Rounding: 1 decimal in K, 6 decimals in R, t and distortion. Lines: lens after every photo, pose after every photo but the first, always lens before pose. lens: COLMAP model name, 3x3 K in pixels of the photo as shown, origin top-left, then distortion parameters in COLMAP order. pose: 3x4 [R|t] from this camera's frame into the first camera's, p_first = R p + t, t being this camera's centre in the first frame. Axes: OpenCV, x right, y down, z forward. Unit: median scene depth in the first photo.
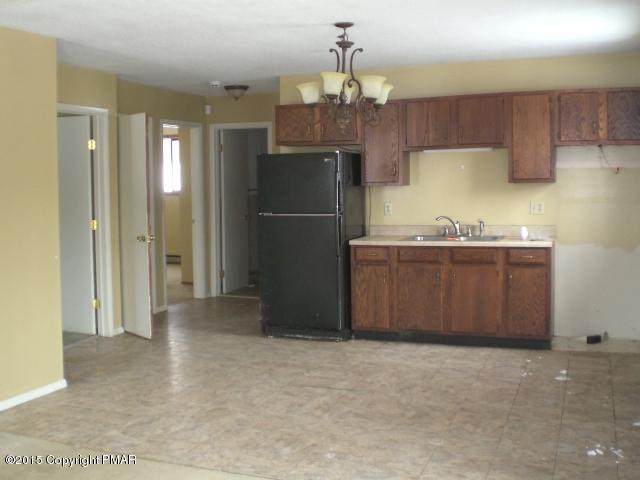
lens RADIAL K [[740.1, 0, 302.5], [0, 740.1, 239.8], [0, 0, 1]] dist [-0.106391, -0.061657]
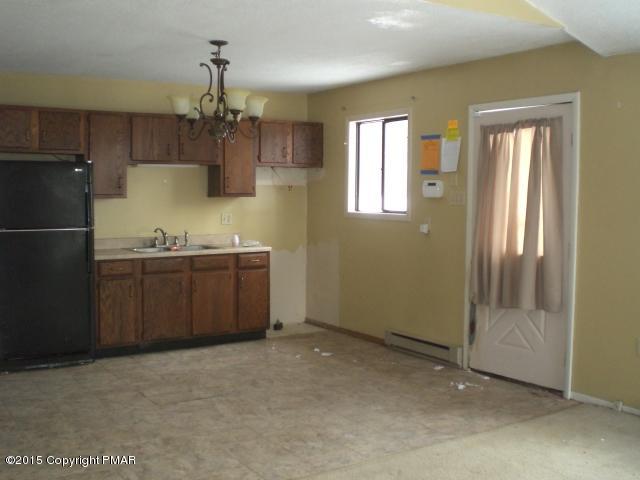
lens RADIAL K [[740.1, 0, 302.5], [0, 740.1, 239.8], [0, 0, 1]] dist [-0.106391, -0.061657]
pose [[0.561137, -0.031968, 0.827106, -0.625285], [0.049564, 0.998759, 0.004977, -0.011825], [-0.826238, 0.038202, 0.562024, 0.276524]]
